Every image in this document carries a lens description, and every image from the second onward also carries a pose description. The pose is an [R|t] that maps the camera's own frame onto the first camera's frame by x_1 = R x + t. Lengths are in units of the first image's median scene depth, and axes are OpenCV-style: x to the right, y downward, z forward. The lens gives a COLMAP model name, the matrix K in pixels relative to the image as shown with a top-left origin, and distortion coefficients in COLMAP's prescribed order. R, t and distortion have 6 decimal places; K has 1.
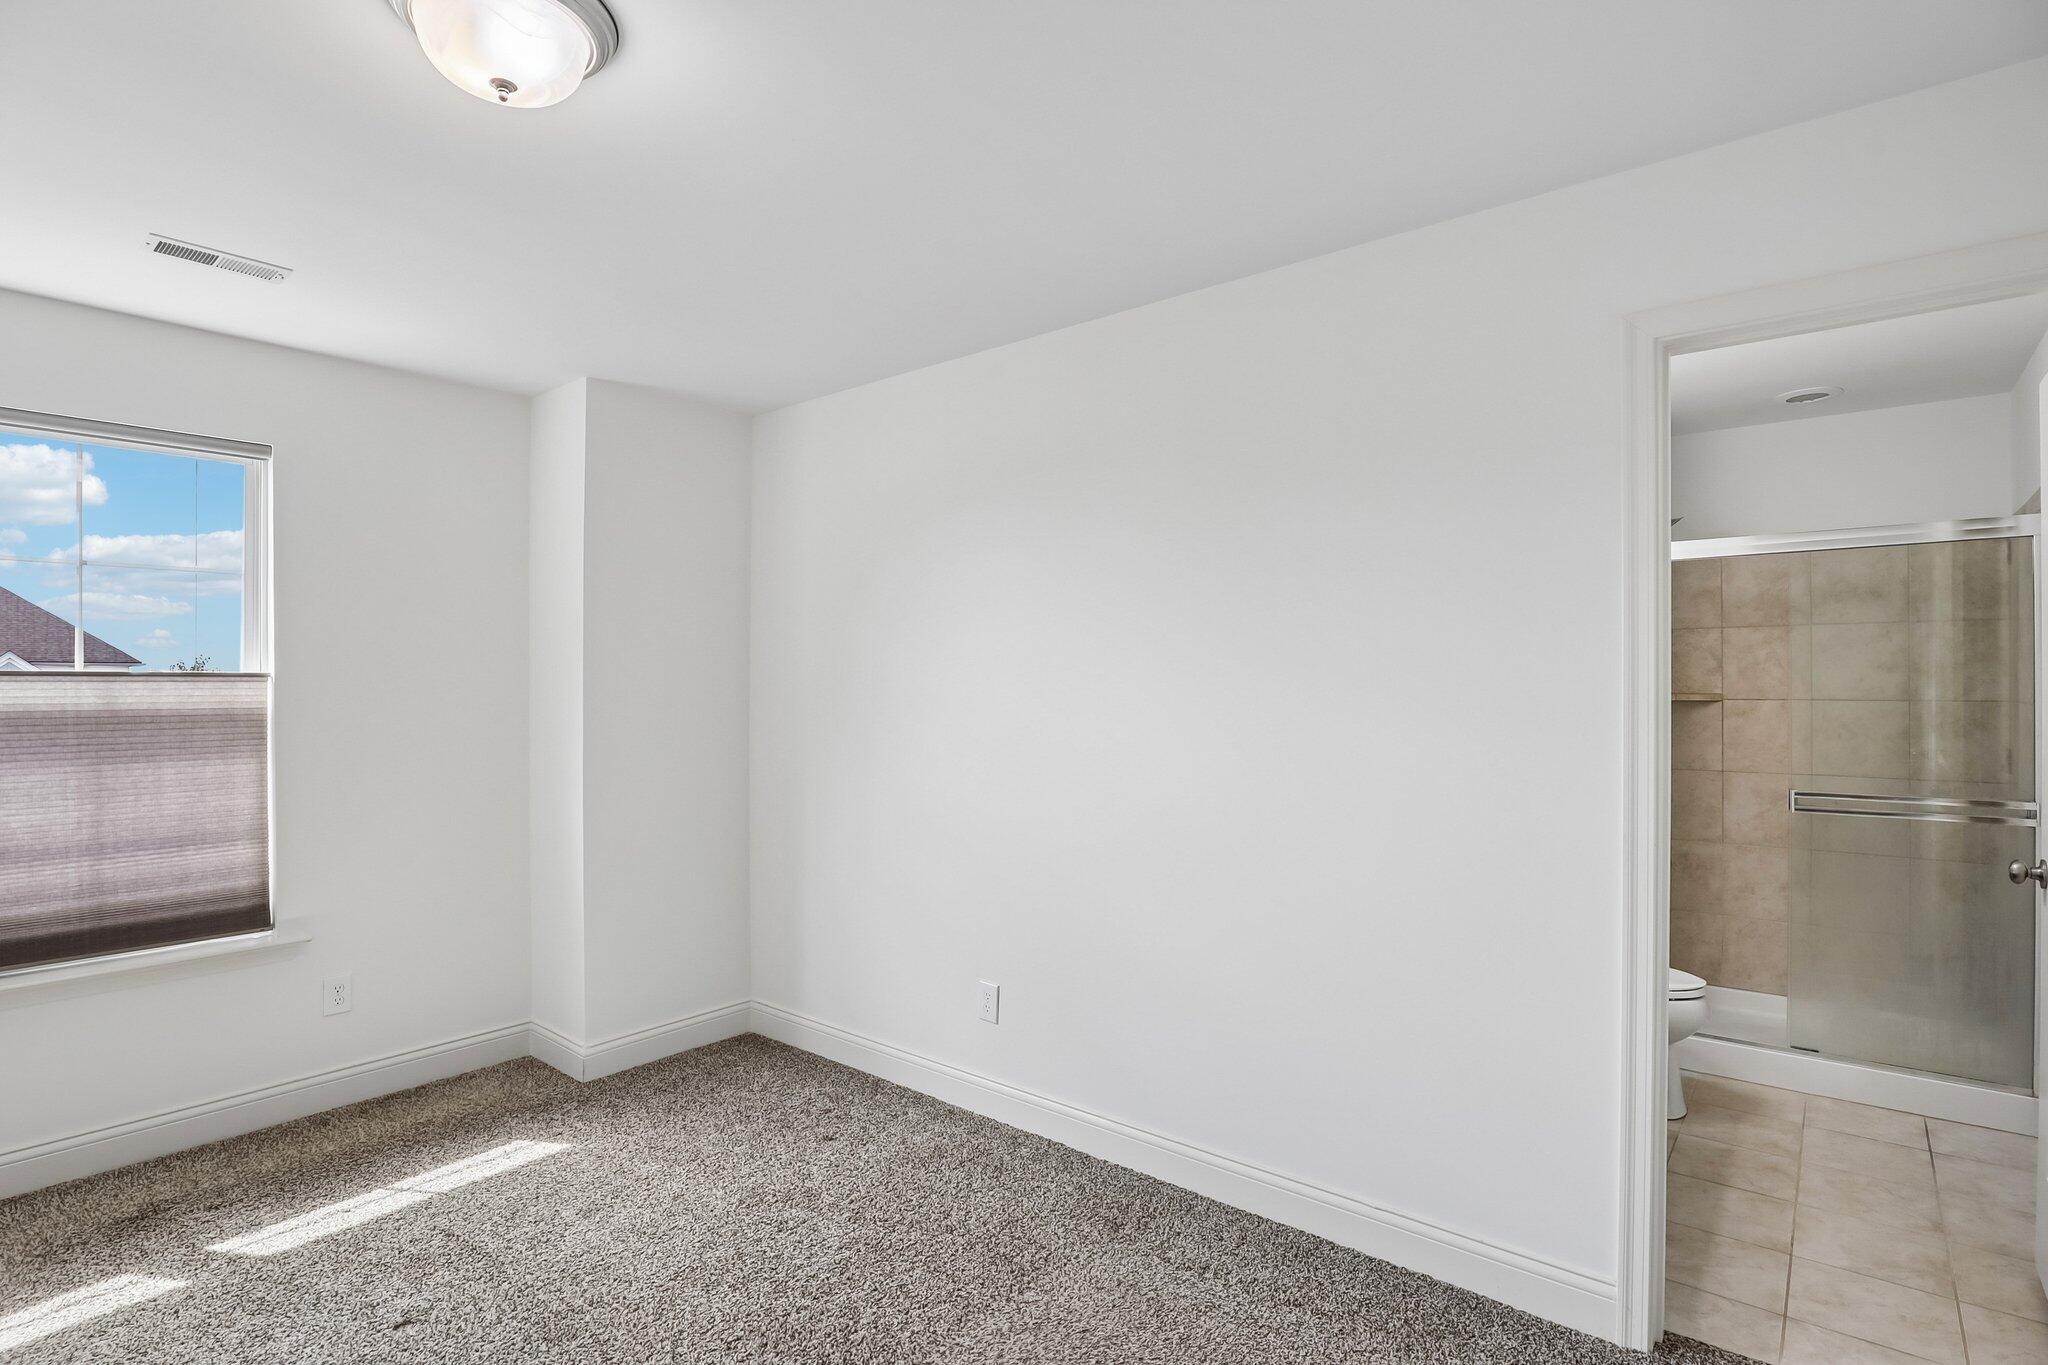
lens RADIAL K [[993.0, 0, 1024.0], [0, 993.0, 682.5], [0, 0, 1]] dist [-0.023406, -0.000021]
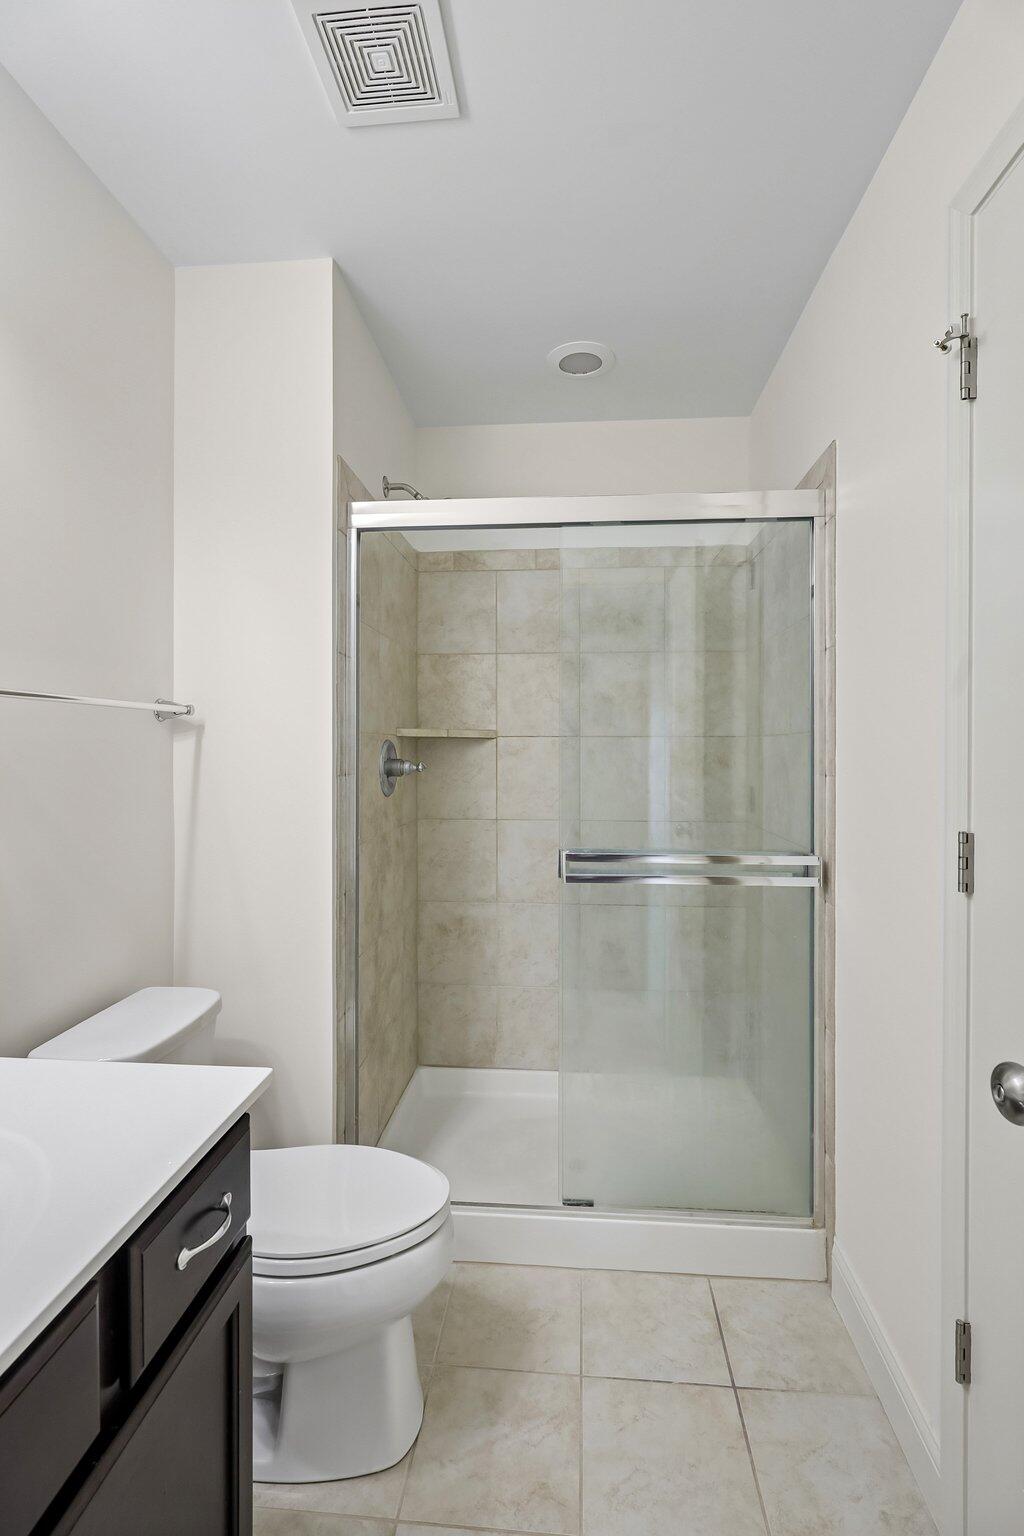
lens RADIAL K [[712.4, 0, 512.0], [0, 712.4, 768.0], [0, 0, 1]] dist [0.000002, 0.000067]
pose [[0.826302, -0.019481, 0.562890, 0.495479], [0.000310, 0.999417, 0.034133, 0.031675], [-0.563227, -0.028030, 0.825827, 0.634926]]
